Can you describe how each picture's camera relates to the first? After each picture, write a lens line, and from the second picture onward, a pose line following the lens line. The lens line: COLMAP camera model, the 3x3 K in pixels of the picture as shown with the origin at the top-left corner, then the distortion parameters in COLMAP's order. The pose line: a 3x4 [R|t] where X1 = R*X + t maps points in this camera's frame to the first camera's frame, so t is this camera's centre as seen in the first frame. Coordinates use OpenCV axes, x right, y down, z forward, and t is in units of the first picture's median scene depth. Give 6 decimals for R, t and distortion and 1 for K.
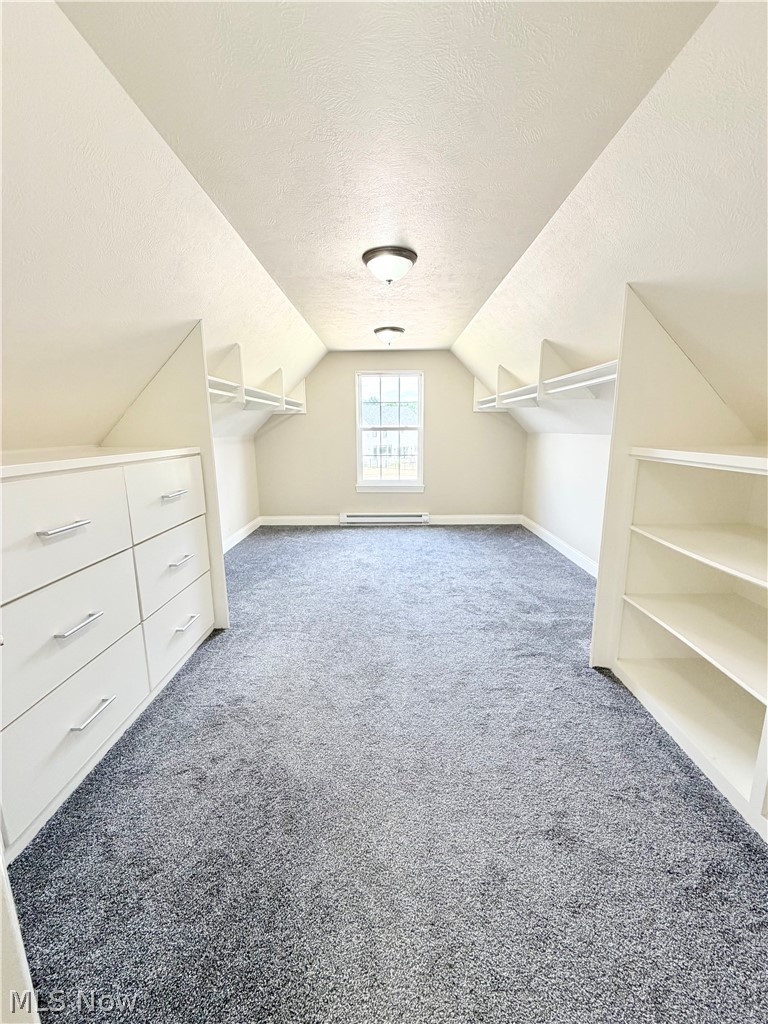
lens RADIAL K [[407.9, 0, 386.7], [0, 407.9, 509.6], [0, 0, 1]] dist [0.000086, -0.000002]
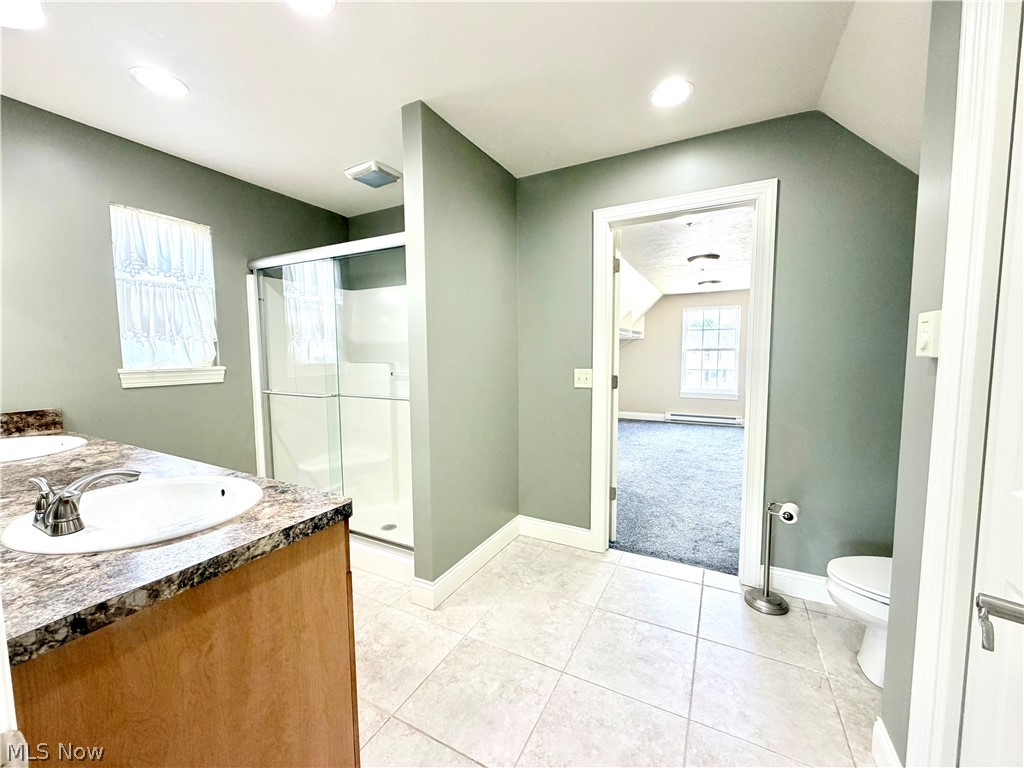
lens RADIAL K [[407.9, 0, 513.9], [0, 407.9, 385.7], [0, 0, 1]] dist [0.000086, -0.000002]
pose [[0.890535, 0.039536, -0.453193, 0.048587], [-0.090619, 0.991668, -0.091557, 0.100004], [0.445797, 0.122603, 0.886698, -0.453267]]
